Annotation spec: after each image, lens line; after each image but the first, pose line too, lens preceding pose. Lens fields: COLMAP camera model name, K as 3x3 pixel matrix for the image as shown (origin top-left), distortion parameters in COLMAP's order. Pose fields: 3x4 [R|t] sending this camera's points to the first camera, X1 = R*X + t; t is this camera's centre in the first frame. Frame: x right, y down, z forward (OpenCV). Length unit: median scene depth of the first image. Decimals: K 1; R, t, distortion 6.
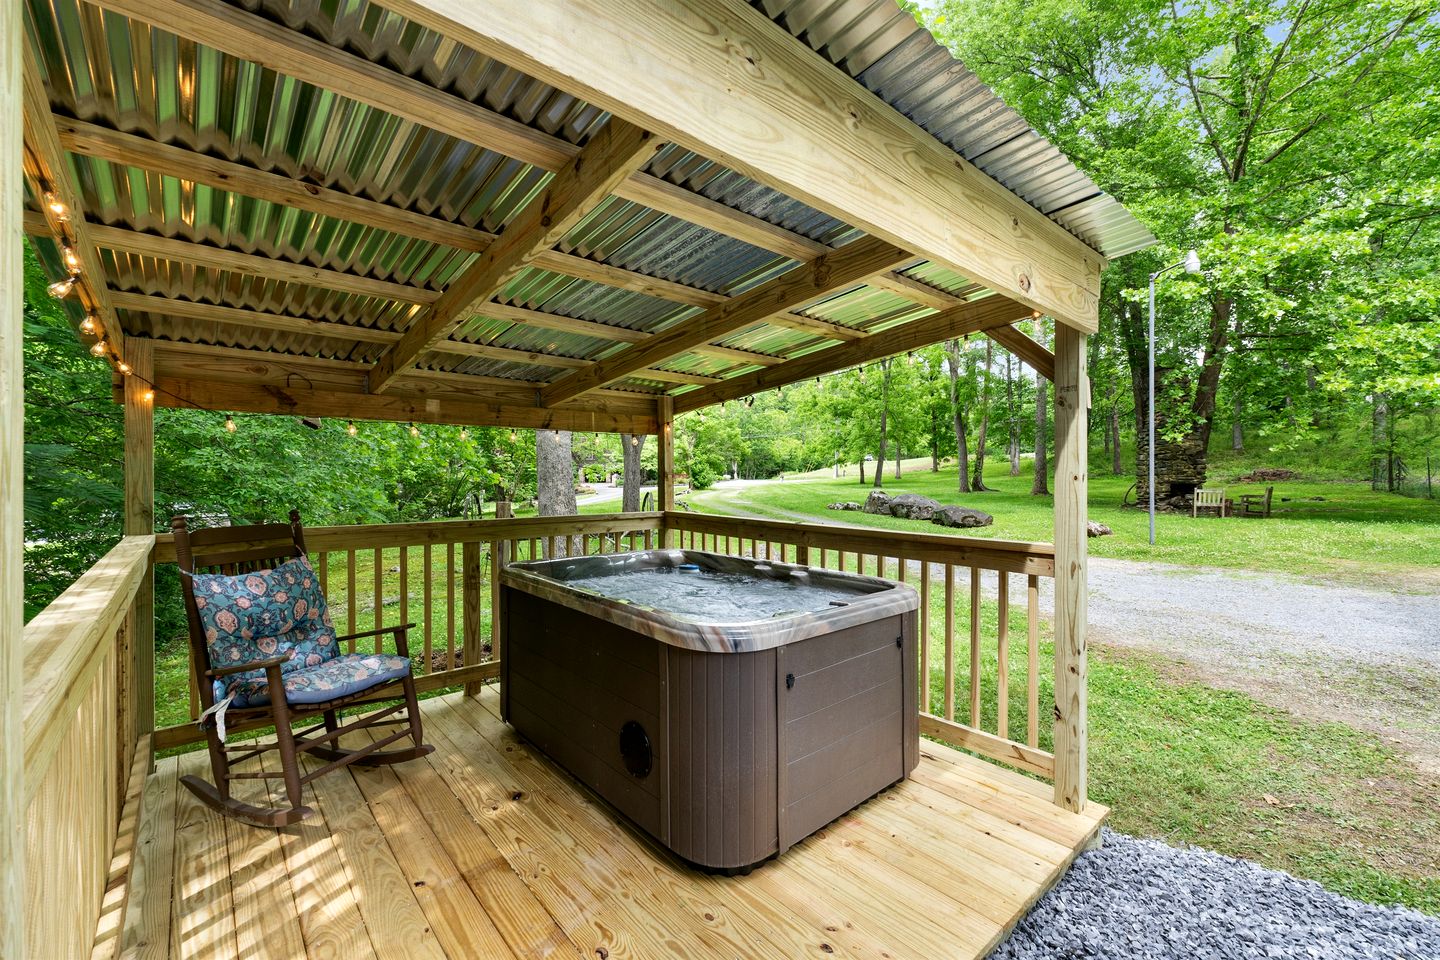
lens RADIAL K [[600.4, 0, 719.6], [0, 600.4, 484.9], [0, 0, 1]] dist [0.001348, 0.000135]
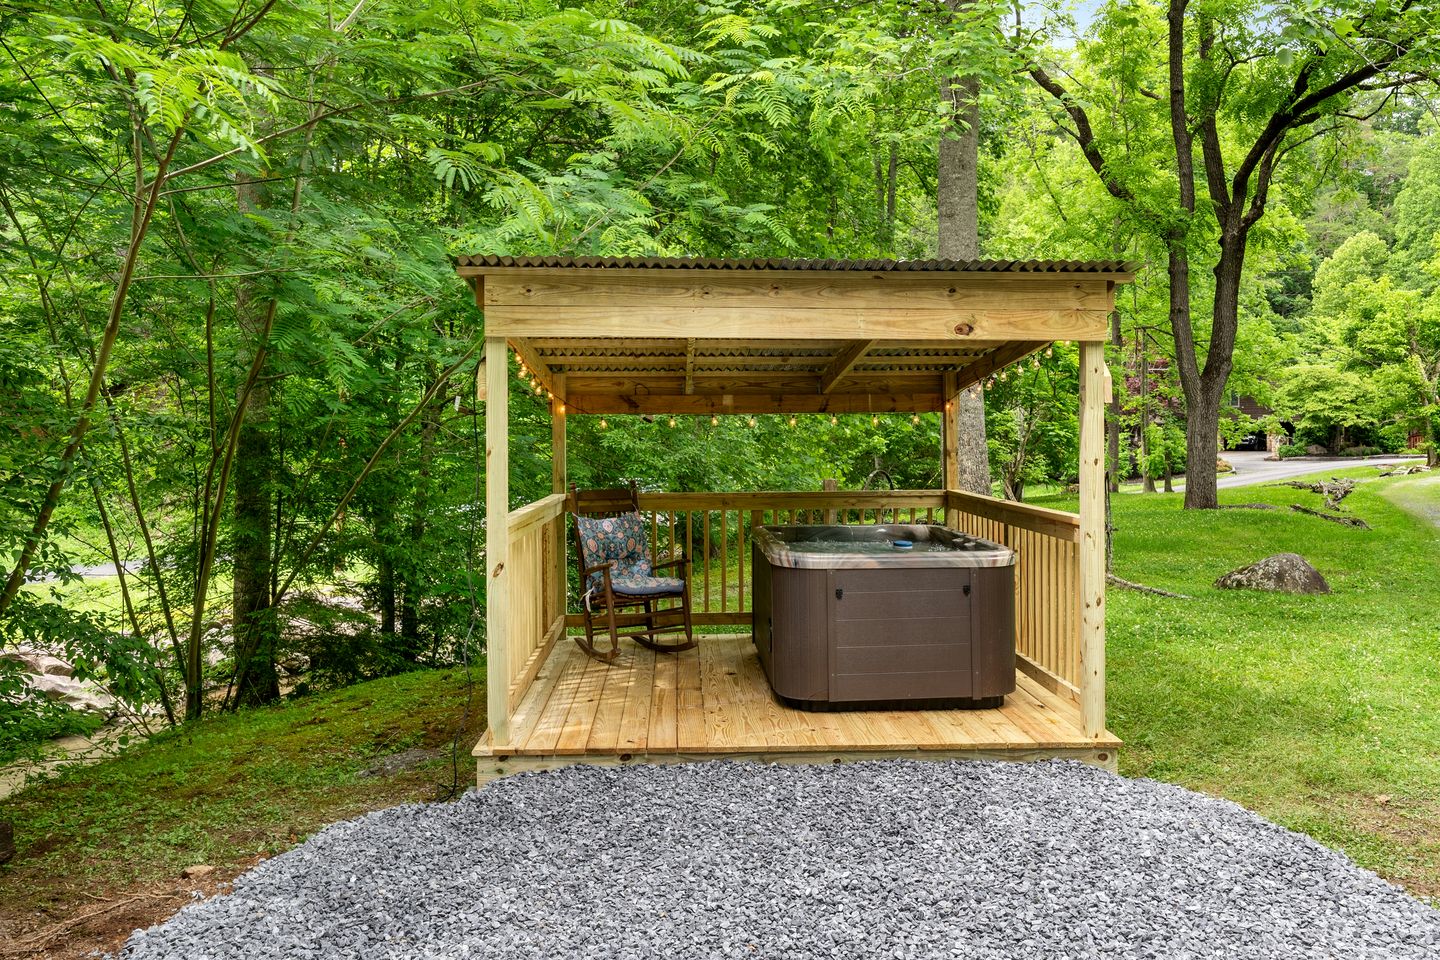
lens RADIAL K [[1128.4, 0, 720.0], [0, 1128.4, 480.0], [0, 0, 1]] dist [-0.083347, 0.000674]
pose [[0.776155, 0.014182, -0.630382, 1.372952], [0.000149, 0.999743, 0.022675, -0.025070], [0.630542, -0.017693, 0.775954, -1.158330]]
